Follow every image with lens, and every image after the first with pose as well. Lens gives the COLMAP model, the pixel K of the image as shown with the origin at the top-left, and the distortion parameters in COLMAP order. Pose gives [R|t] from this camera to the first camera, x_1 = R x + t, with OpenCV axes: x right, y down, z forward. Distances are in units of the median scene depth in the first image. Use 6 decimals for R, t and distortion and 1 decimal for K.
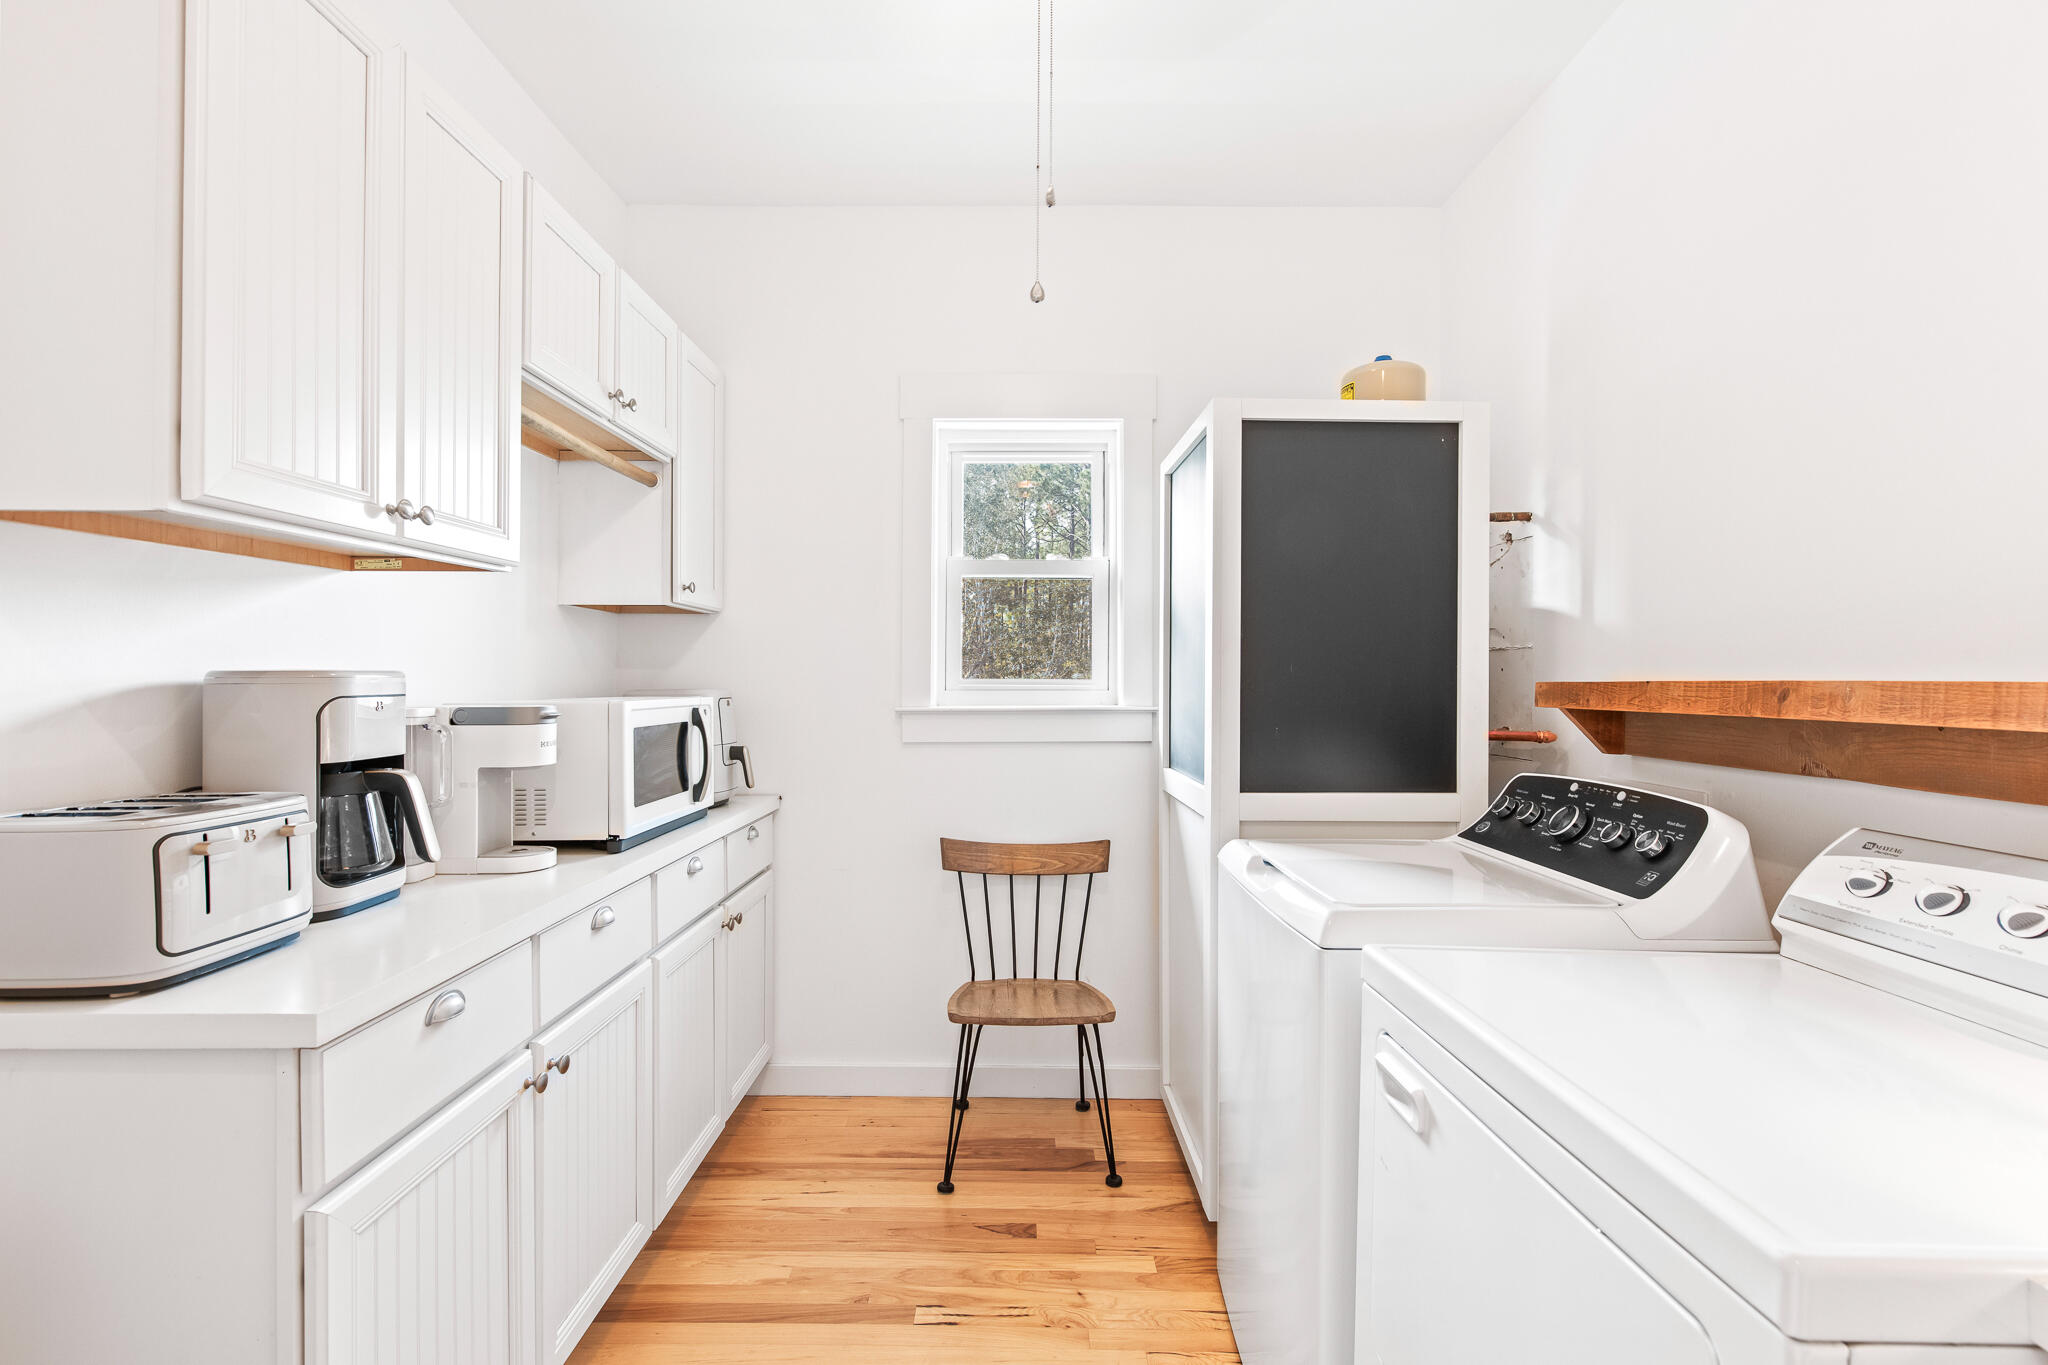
lens RADIAL K [[927.2, 0, 1025.1], [0, 927.2, 665.0], [0, 0, 1]] dist [0.000726, -0.000923]
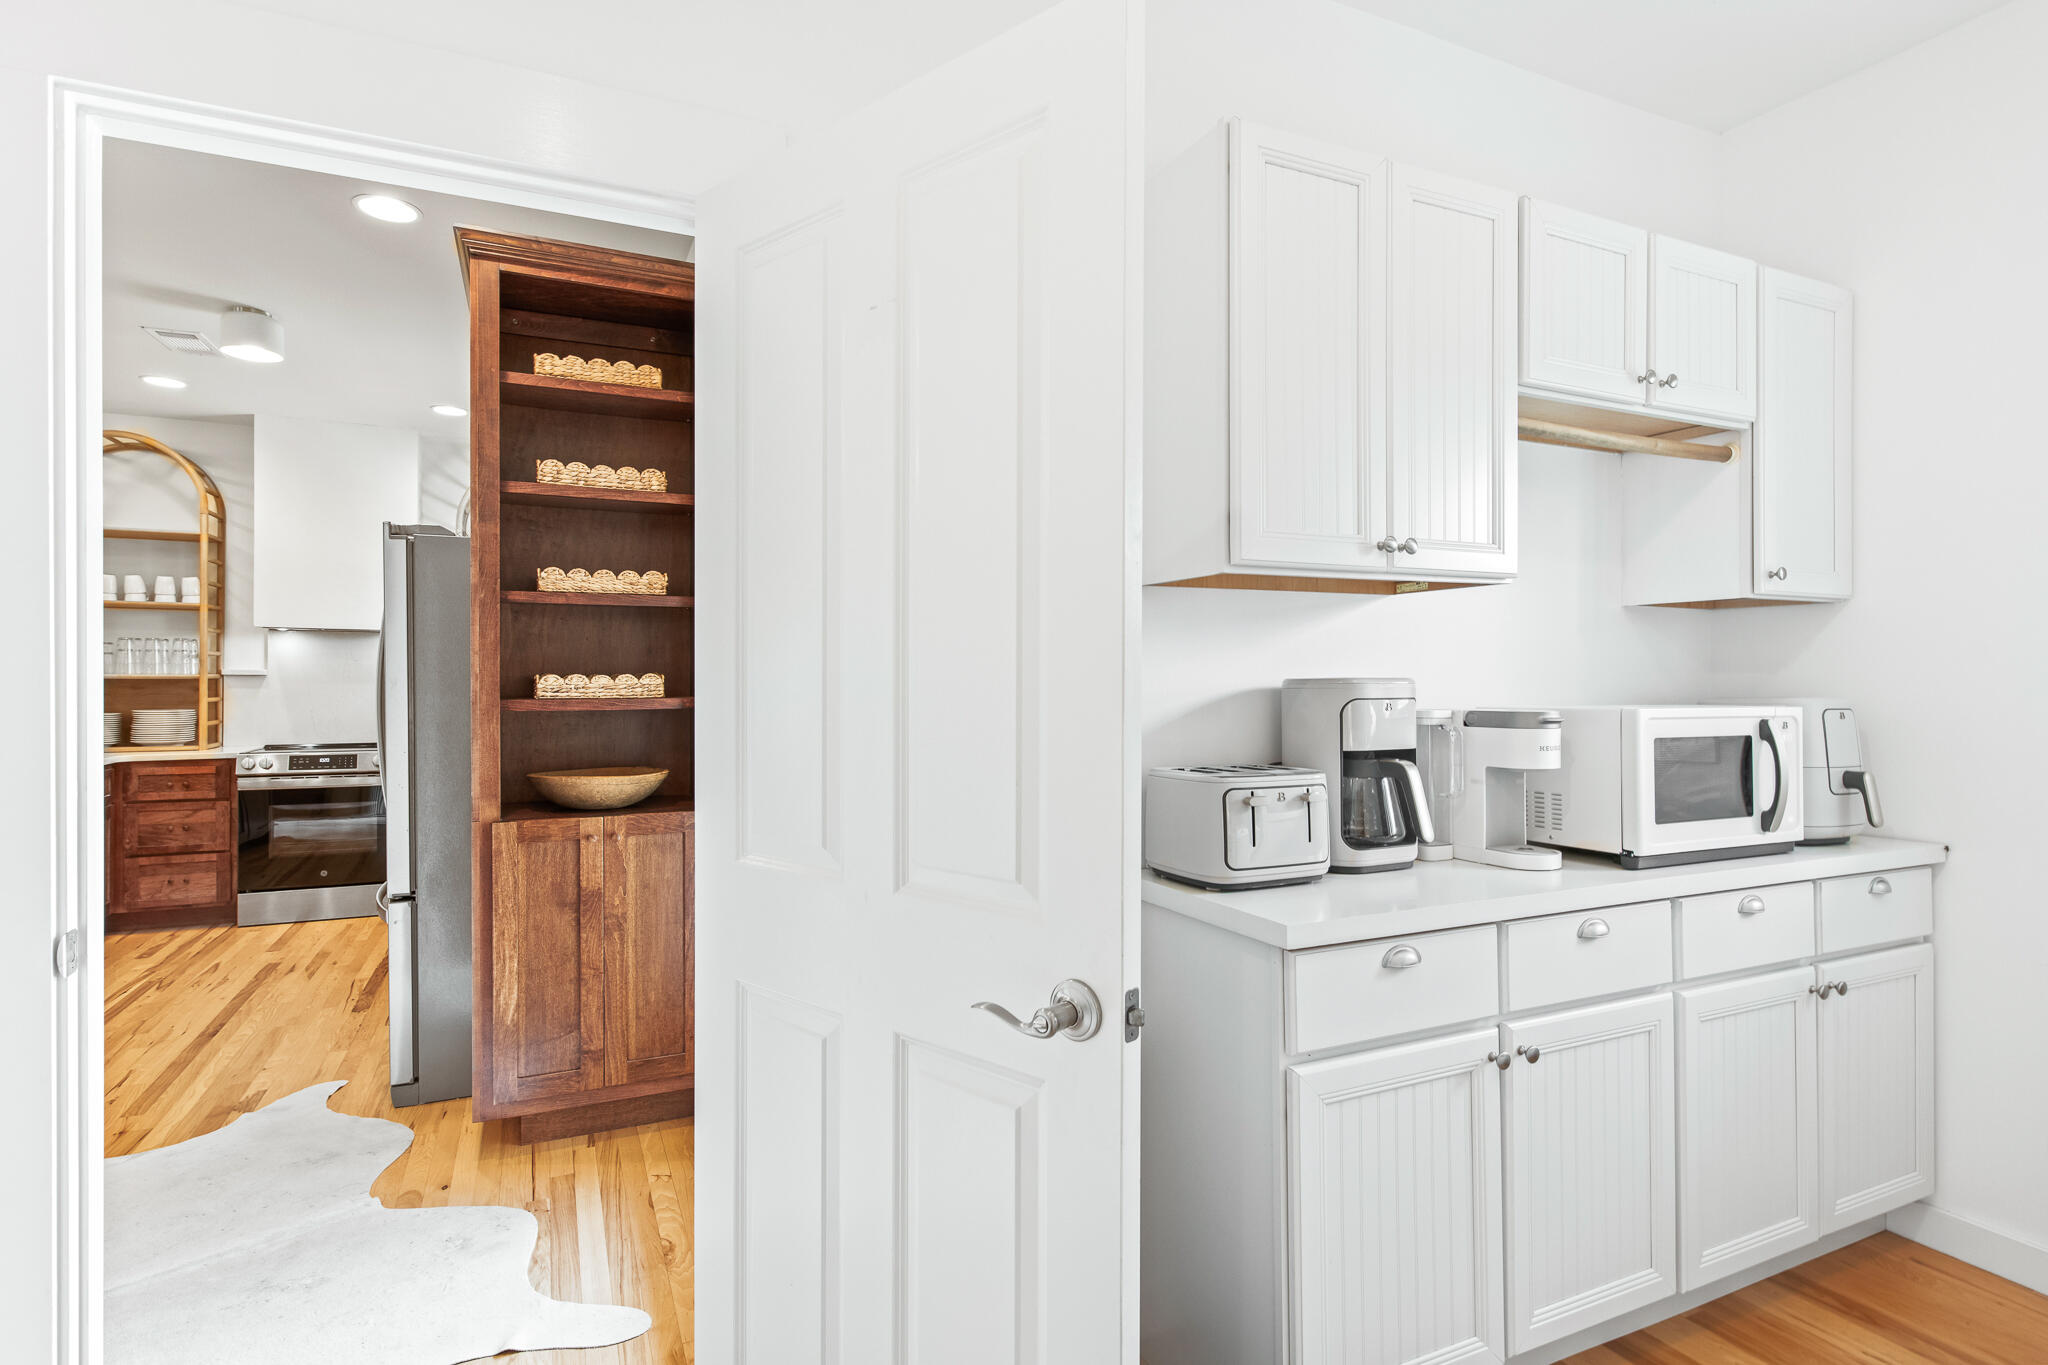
lens RADIAL K [[1054.6, 0, 1016.9], [0, 1054.6, 685.6], [0, 0, 1]] dist [0.003980, -0.001048]
pose [[0.405658, 0.001340, -0.914024, 0.311147], [0.013786, 0.999876, 0.007585, -0.000983], [0.913921, -0.015677, 0.405589, -0.003221]]
